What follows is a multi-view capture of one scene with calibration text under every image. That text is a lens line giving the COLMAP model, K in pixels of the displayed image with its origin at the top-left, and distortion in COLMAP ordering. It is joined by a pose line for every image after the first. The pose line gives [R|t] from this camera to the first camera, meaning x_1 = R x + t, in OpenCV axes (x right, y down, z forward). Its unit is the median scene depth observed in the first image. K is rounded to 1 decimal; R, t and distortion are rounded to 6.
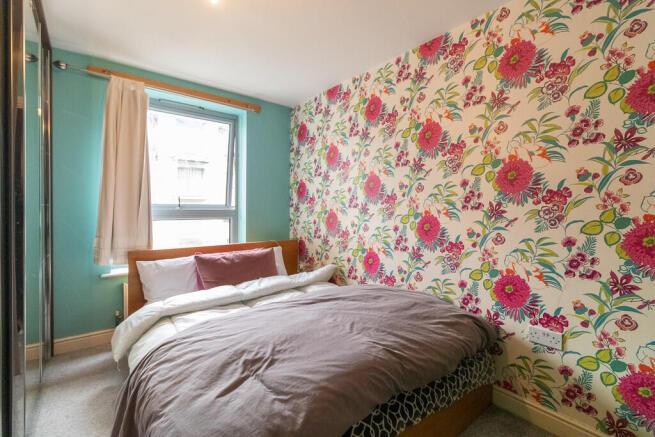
lens RADIAL K [[298.3, 0, 329.2], [0, 298.3, 211.4], [0, 0, 1]] dist [-0.002838, -0.000399]
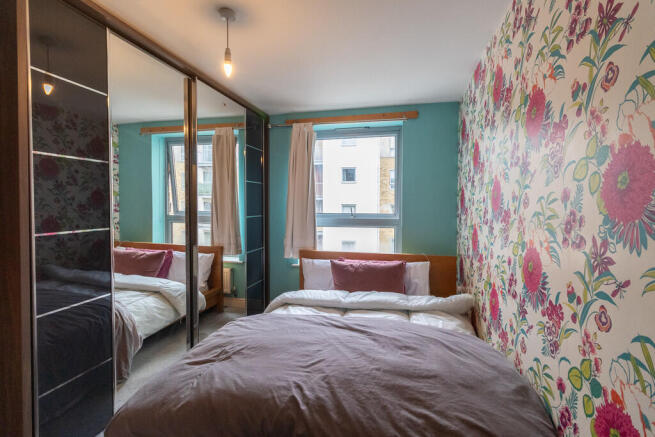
lens RADIAL K [[298.3, 0, 329.2], [0, 298.3, 211.4], [0, 0, 1]] dist [-0.002838, -0.000399]
pose [[0.607344, 0.010719, -0.794367, 0.598926], [-0.007886, 0.999941, 0.007464, -0.065536], [0.794400, 0.001731, 0.607393, 0.339529]]
